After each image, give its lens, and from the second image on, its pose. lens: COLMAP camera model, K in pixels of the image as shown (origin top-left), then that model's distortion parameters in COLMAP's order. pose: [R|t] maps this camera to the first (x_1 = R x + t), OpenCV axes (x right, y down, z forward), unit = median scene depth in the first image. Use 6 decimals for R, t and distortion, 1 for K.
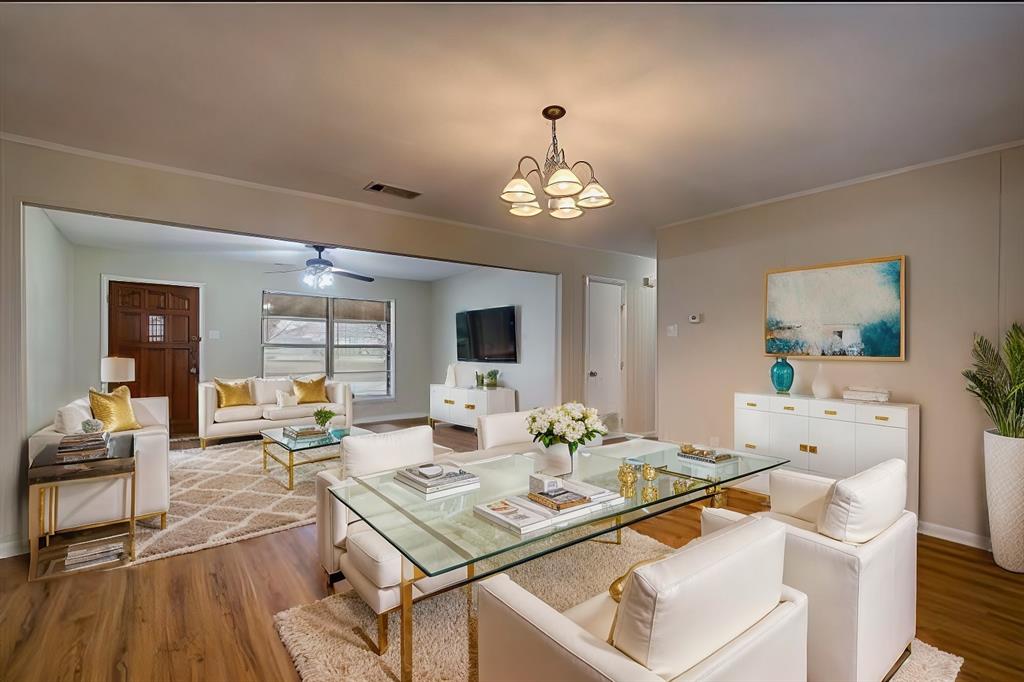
lens RADIAL K [[470.9, 0, 516.4], [0, 470.9, 352.0], [0, 0, 1]] dist [0.001242, 0.000132]
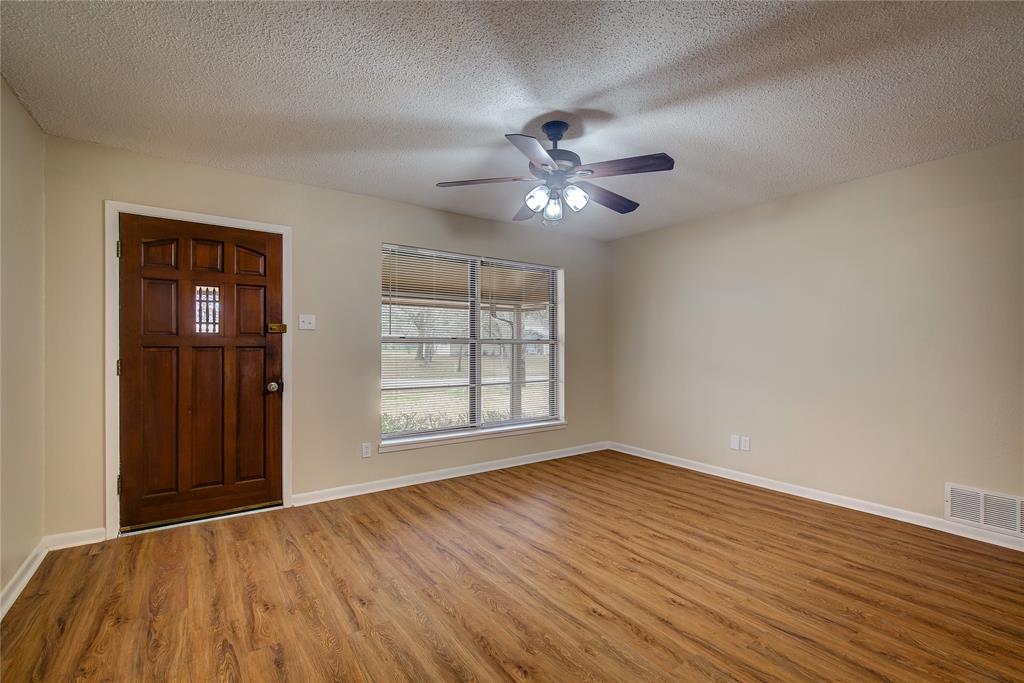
lens RADIAL K [[460.9, 0, 518.0], [0, 460.9, 345.5], [0, 0, 1]] dist [0.001091, 0.001267]
pose [[0.999694, 0.001127, -0.024696, -0.391133], [-0.001271, 0.999982, -0.005813, -0.005339], [0.024689, 0.005843, 0.999678, 0.475663]]
